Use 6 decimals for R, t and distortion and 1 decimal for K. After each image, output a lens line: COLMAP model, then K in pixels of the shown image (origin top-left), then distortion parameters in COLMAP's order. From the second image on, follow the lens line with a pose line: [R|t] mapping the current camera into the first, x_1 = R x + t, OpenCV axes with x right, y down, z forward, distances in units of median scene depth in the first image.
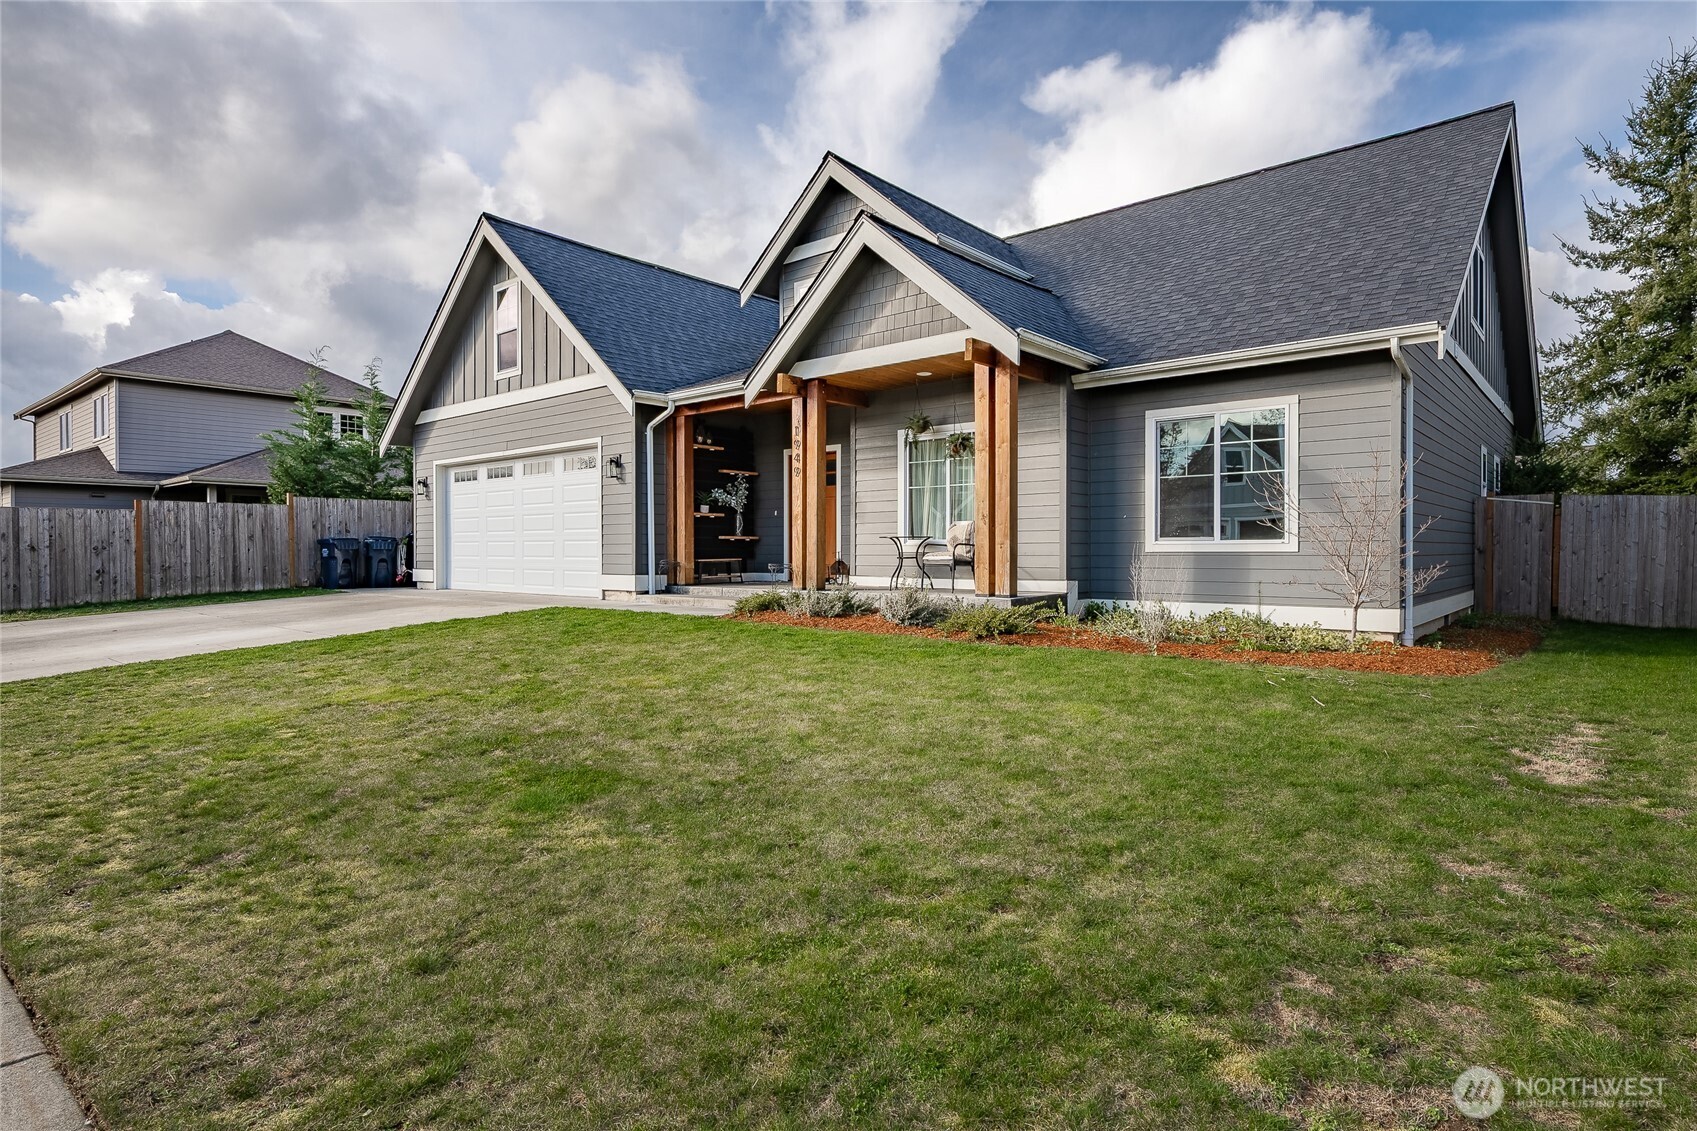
lens RADIAL K [[904.2, 0, 844.8], [0, 904.2, 541.1], [0, 0, 1]] dist [-0.000096, 0.000153]
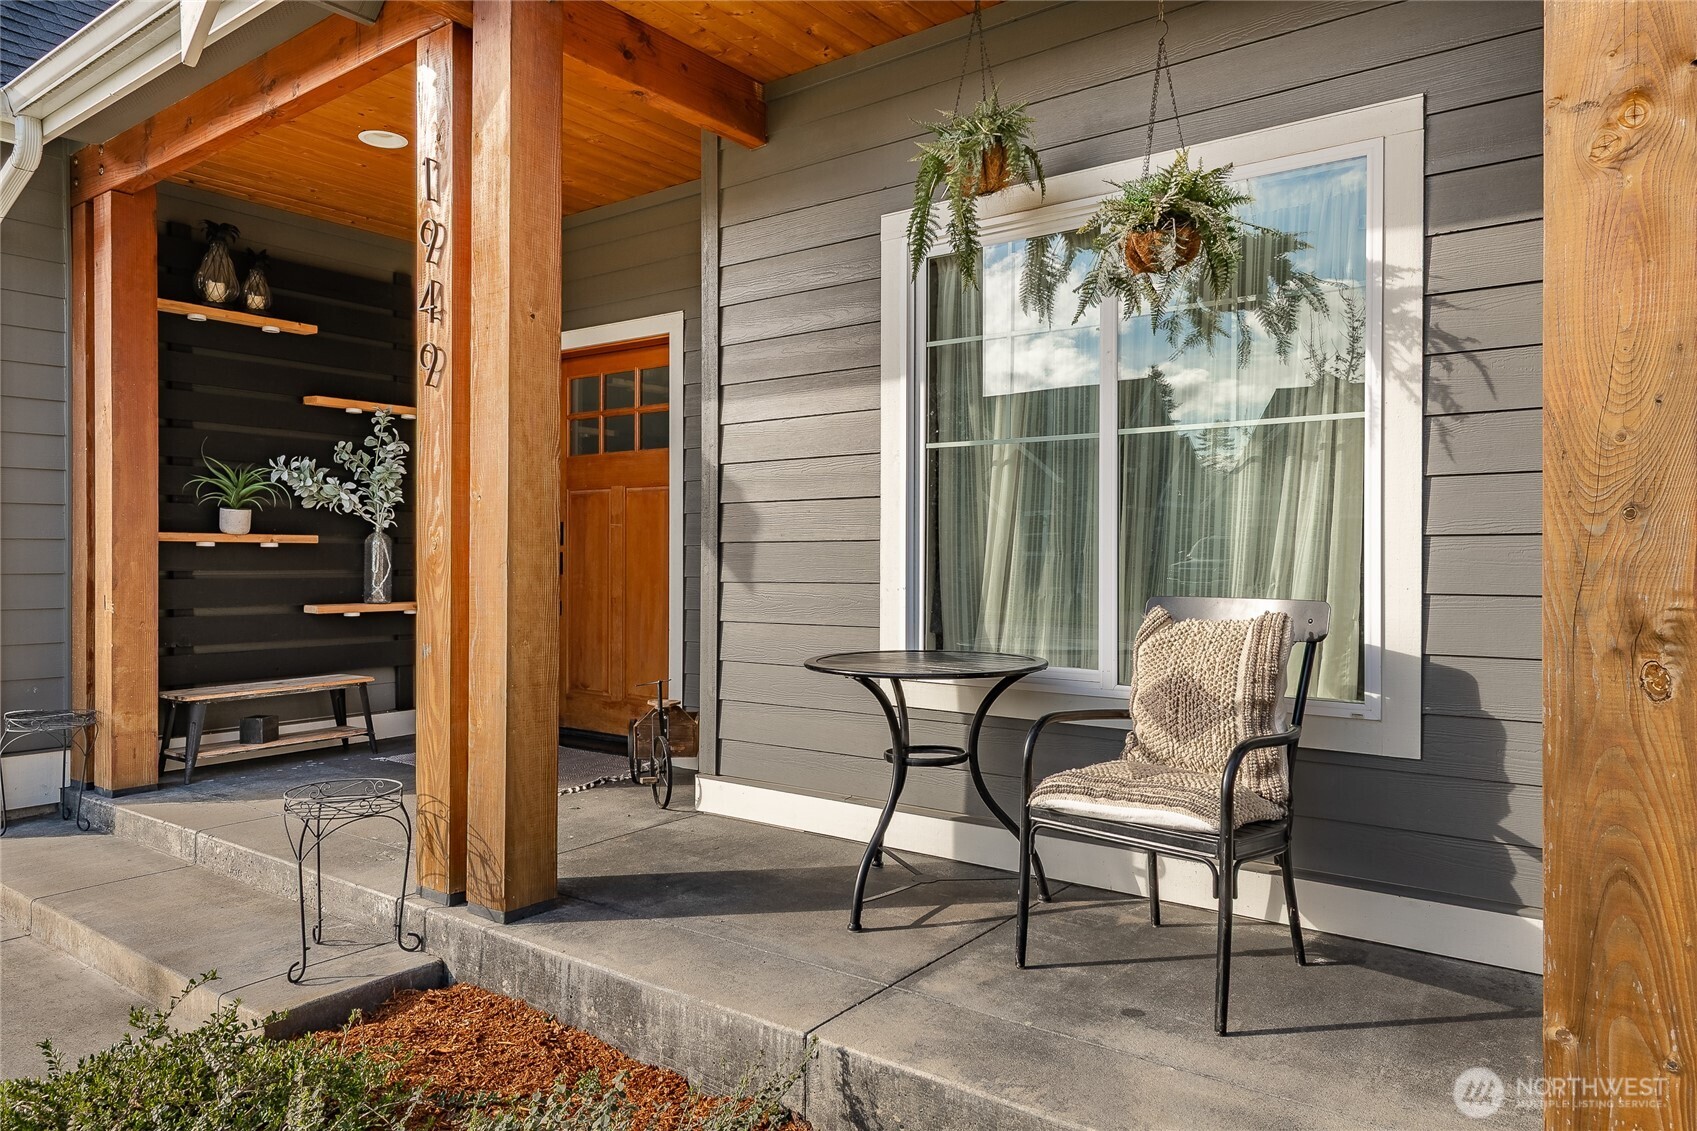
lens RADIAL K [[1079.9, 0, 848.5], [0, 1079.9, 565.5], [0, 0, 1]] dist [0.001381, 0.000447]
pose [[0.997870, 0.004780, 0.065055, 0.028297], [-0.006012, 0.999806, 0.018769, -0.029382], [-0.064953, -0.019120, 0.997705, 0.641670]]
